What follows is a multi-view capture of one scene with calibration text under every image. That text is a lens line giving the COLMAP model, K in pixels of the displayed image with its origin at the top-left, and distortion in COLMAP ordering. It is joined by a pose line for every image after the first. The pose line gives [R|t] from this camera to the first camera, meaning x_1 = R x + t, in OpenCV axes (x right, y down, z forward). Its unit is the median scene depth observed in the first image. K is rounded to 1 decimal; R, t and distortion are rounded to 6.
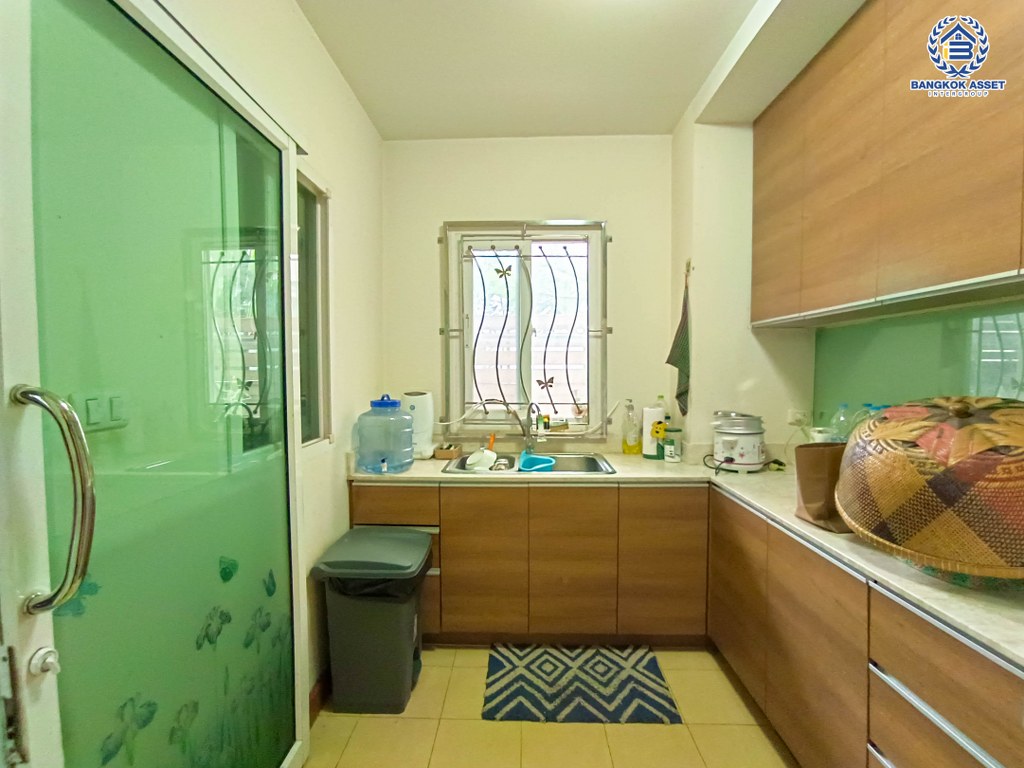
lens RADIAL K [[472.7, 0, 508.1], [0, 472.7, 385.2], [0, 0, 1]] dist [-0.036750, 0.033562]
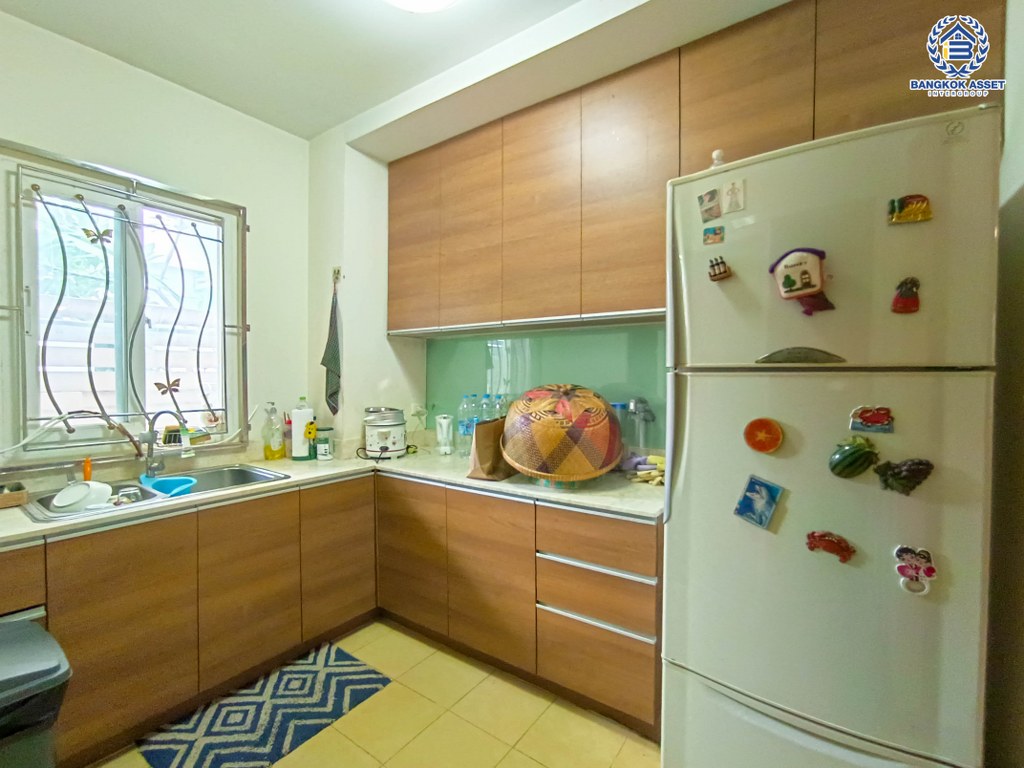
lens RADIAL K [[472.7, 0, 508.1], [0, 472.7, 385.2], [0, 0, 1]] dist [-0.036750, 0.033562]
pose [[0.566278, -0.015223, 0.824074, -0.312489], [0.029379, 0.999567, -0.001724, 0.013982], [-0.823691, 0.025187, 0.566480, 0.089901]]
